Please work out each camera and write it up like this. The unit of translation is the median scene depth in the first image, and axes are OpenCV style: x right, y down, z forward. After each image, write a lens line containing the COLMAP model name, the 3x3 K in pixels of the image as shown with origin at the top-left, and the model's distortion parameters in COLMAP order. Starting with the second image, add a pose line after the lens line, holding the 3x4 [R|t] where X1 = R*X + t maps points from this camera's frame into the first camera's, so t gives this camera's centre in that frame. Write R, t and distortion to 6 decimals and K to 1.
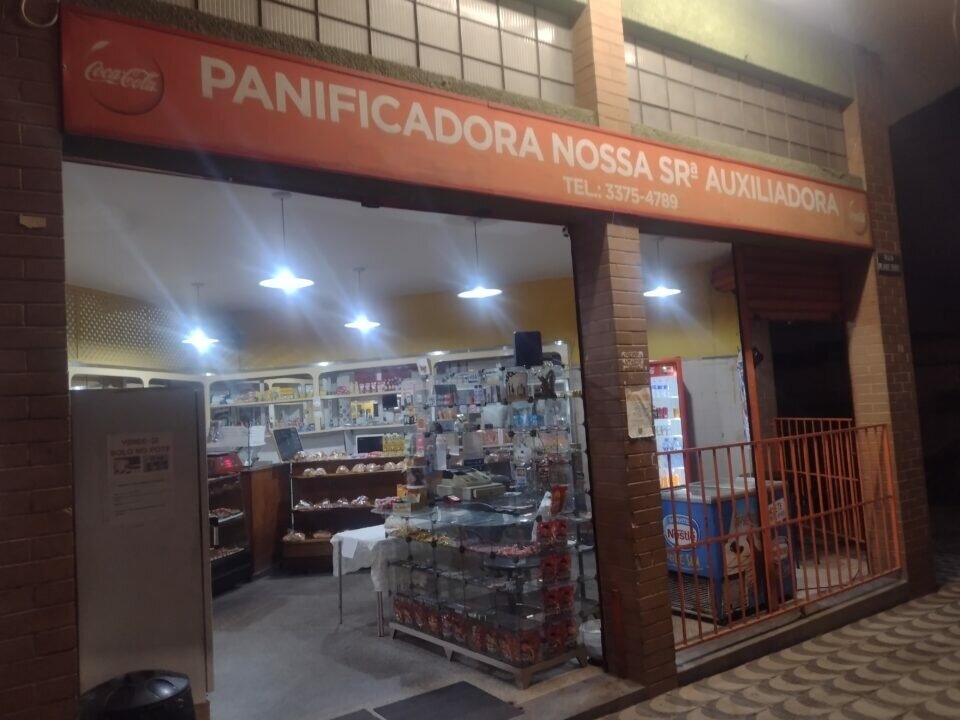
lens RADIAL K [[712.5, 0, 480.0], [0, 712.5, 360.0], [0, 0, 1]] dist [0.078667, -0.106122]
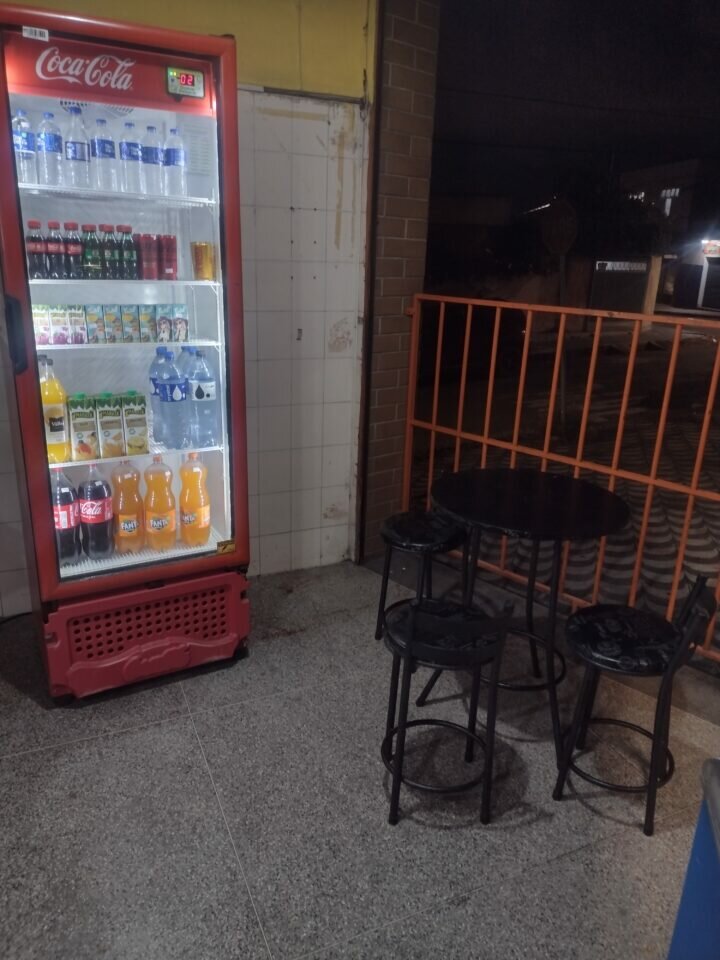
lens RADIAL K [[712.5, 0, 360.0], [0, 712.5, 480.0], [0, 0, 1]] dist [0.078667, -0.106122]
pose [[0.799167, -0.095713, 0.593440, 0.146156], [-0.128244, 0.937365, 0.323885, 0.054860], [-0.587270, -0.334943, 0.736836, 0.728139]]
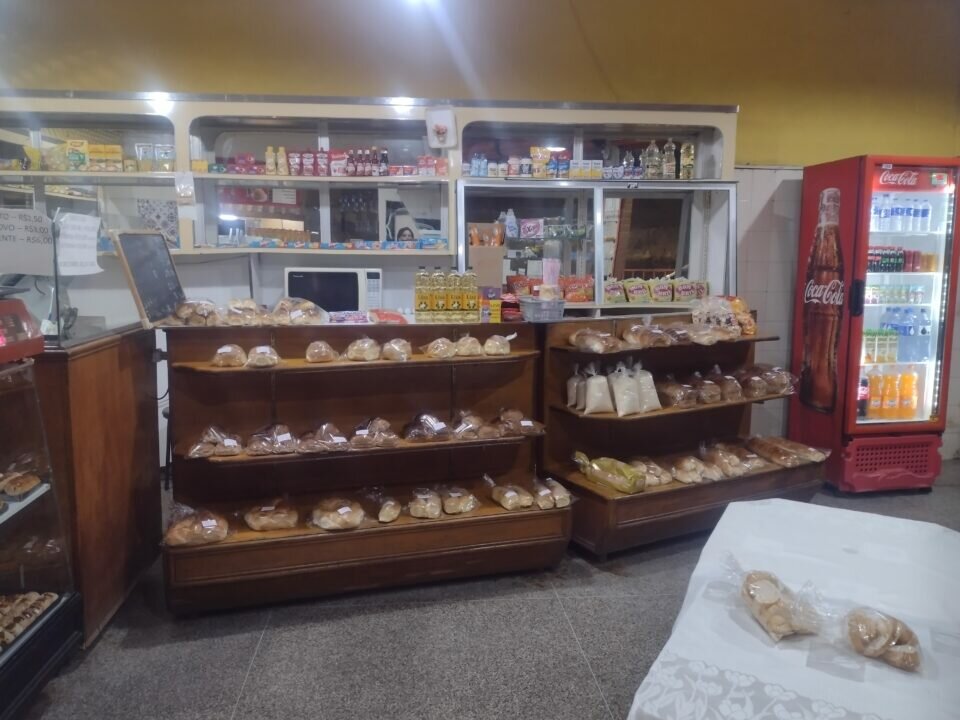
lens RADIAL K [[712.5, 0, 480.0], [0, 712.5, 360.0], [0, 0, 1]] dist [0.078667, -0.106122]
pose [[0.947712, 0.025110, 0.318137, -0.223479], [-0.090590, 0.977059, 0.192744, 0.071534], [-0.305998, -0.211485, 0.928245, 0.585069]]
